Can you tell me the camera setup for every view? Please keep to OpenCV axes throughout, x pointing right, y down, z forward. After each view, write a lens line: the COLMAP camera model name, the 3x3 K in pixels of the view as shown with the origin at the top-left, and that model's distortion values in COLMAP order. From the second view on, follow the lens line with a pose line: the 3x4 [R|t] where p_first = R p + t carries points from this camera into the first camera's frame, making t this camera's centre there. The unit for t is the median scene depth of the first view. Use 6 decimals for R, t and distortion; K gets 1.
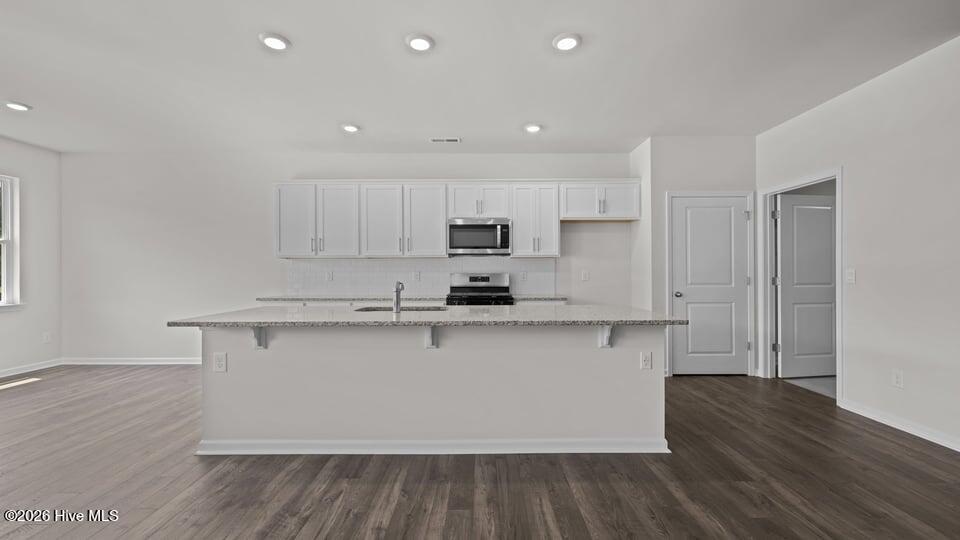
lens RADIAL K [[381.7, 0, 480.0], [0, 381.7, 270.0], [0, 0, 1]] dist [-0.000055, 0.000277]
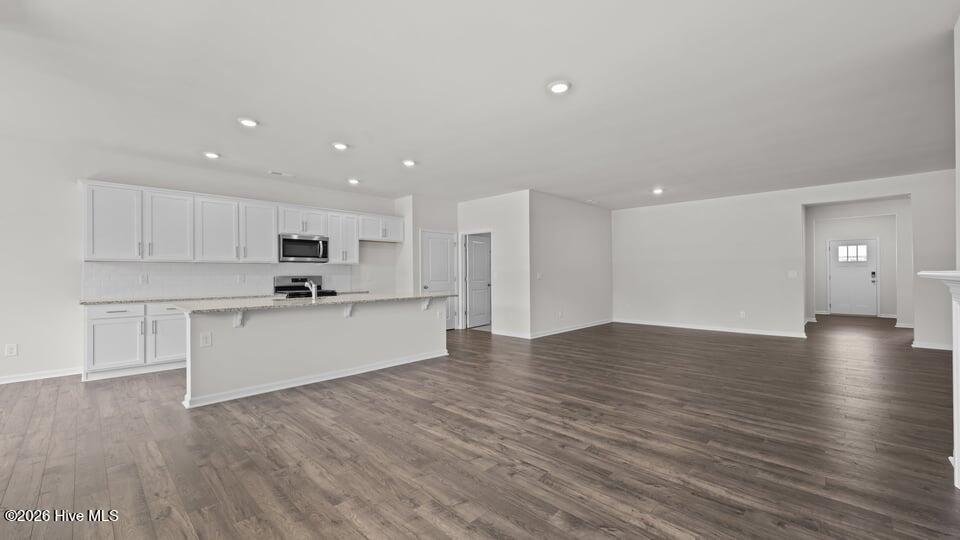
lens RADIAL K [[381.7, 0, 480.0], [0, 381.7, 270.0], [0, 0, 1]] dist [-0.000055, 0.000277]
pose [[0.692807, 0.006728, 0.721092, -0.571943], [-0.000369, 0.999960, -0.008975, 0.000170], [-0.721123, 0.005952, 0.692781, -0.397197]]
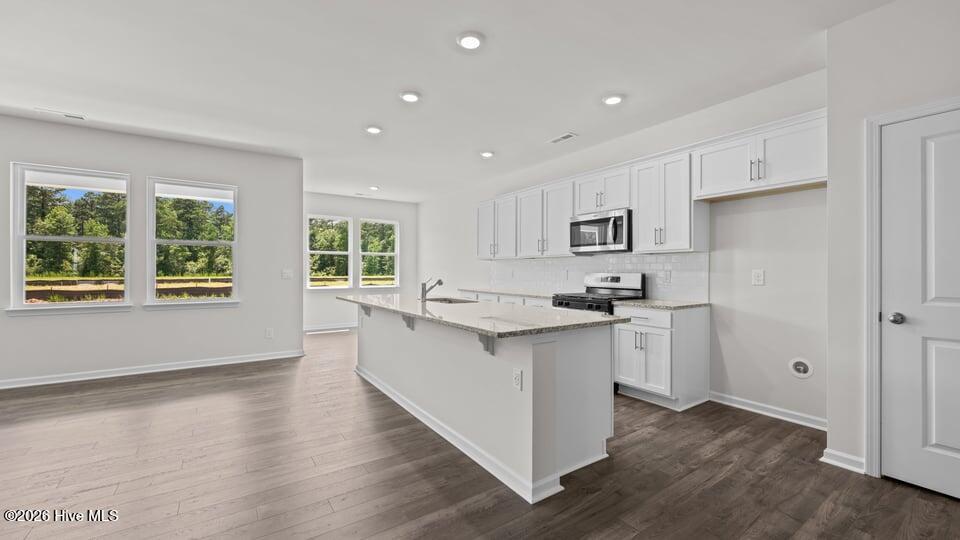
lens RADIAL K [[381.7, 0, 480.0], [0, 381.7, 270.0], [0, 0, 1]] dist [-0.000055, 0.000277]
pose [[0.558030, 0.001766, -0.829819, 0.625593], [0.004356, 0.999978, 0.005057, -0.004240], [0.829809, -0.006436, 0.558010, 0.272688]]
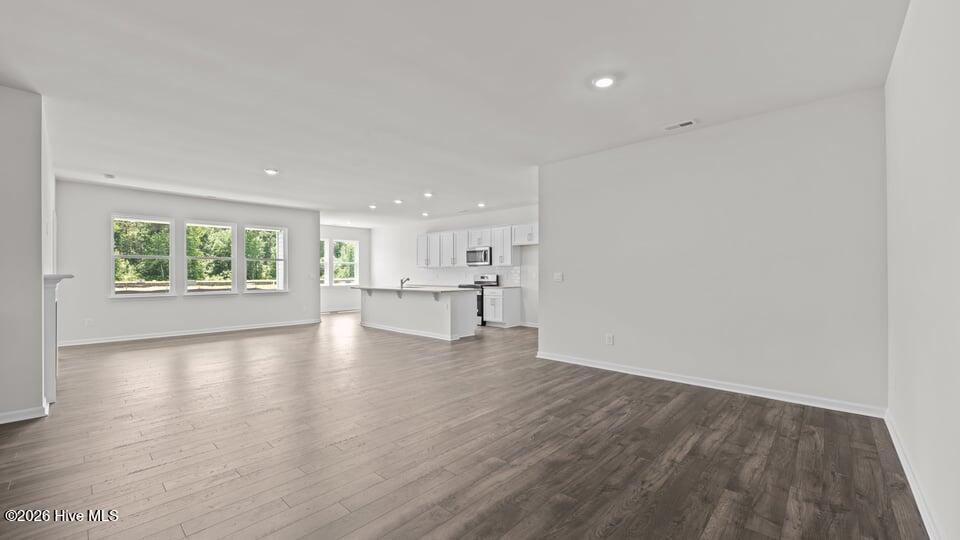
lens RADIAL K [[381.7, 0, 480.0], [0, 381.7, 270.0], [0, 0, 1]] dist [-0.000055, 0.000277]
pose [[0.732240, -0.006135, -0.681019, 1.439197], [0.007439, 0.999972, -0.001010, -0.014061], [0.681006, -0.004327, 0.732265, -0.487204]]
